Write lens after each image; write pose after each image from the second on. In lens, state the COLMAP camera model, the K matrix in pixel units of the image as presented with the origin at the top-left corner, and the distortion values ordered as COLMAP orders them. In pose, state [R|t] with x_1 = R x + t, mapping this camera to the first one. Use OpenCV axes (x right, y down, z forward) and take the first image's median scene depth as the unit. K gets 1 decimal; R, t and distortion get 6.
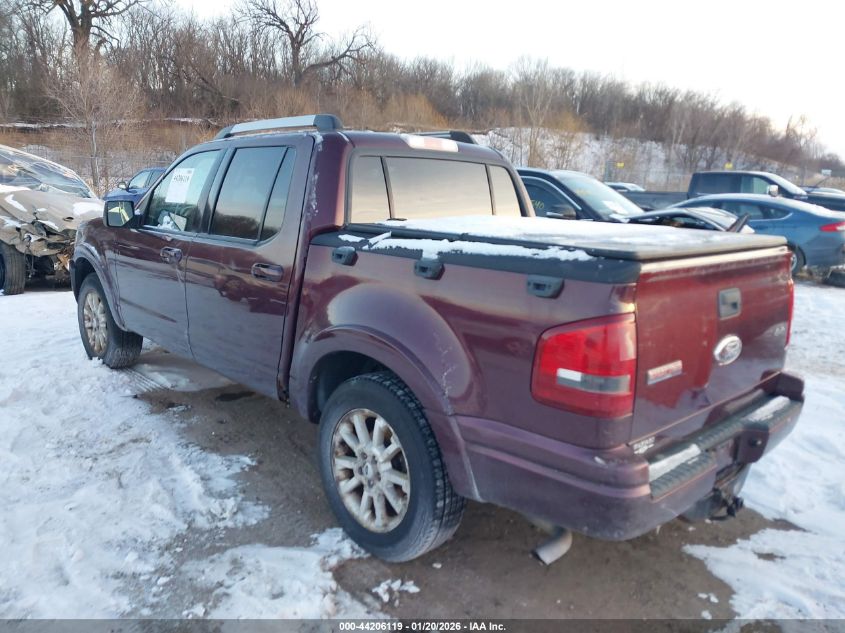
lens RADIAL K [[674.3, 0, 422.5], [0, 674.3, 316.5], [0, 0, 1]] dist [0.001757, 0.002673]
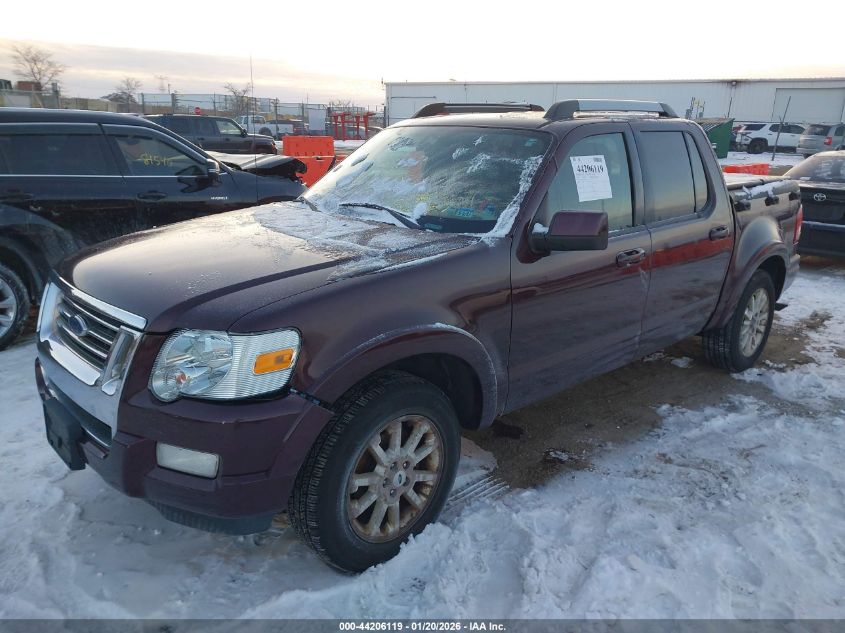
lens RADIAL K [[726.3, 0, 422.5], [0, 726.3, 316.5], [0, 0, 1]] dist [0.000047, 0.000349]
pose [[-0.045032, -0.293013, 0.955047, -1.384920], [0.168198, 0.940145, 0.296372, -0.369260], [-0.984724, 0.173984, 0.006947, 1.382687]]
